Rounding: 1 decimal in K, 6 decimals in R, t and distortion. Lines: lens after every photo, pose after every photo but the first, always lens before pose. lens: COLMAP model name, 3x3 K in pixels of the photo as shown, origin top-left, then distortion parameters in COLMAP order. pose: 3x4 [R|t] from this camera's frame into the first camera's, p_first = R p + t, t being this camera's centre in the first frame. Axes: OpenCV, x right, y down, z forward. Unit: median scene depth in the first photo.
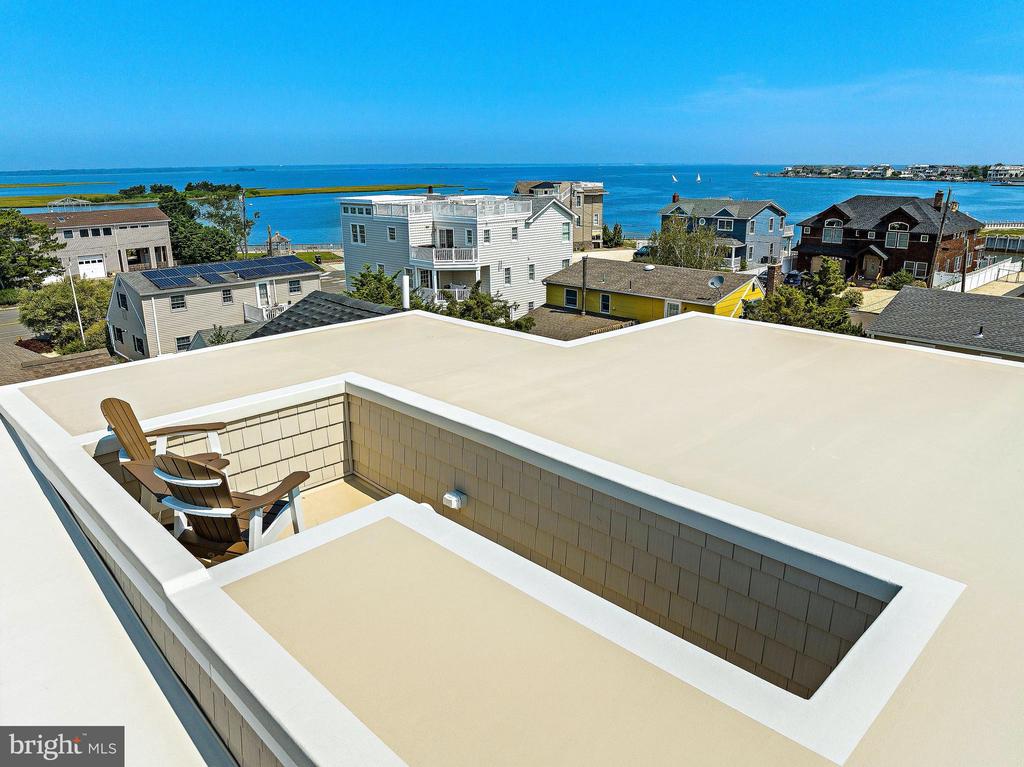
lens RADIAL K [[721.1, 0, 512.0], [0, 721.1, 383.5], [0, 0, 1]] dist [-0.060002, 0.036718]
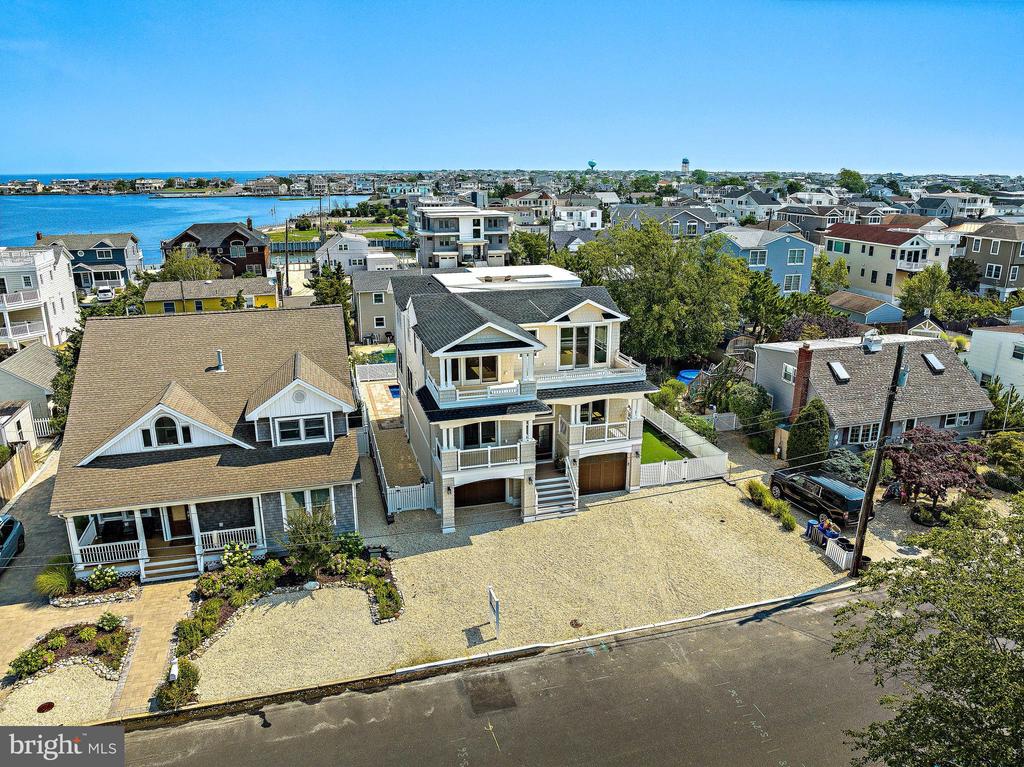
lens RADIAL K [[721.6, 0, 512.0], [0, 721.6, 383.5], [0, 0, 1]] dist [-0.030491, 0.000438]
pose [[0.481163, -0.239663, 0.843234, -0.469045], [0.253042, 0.958929, 0.128155, 0.014506], [-0.839316, 0.151711, 0.522046, -0.212776]]
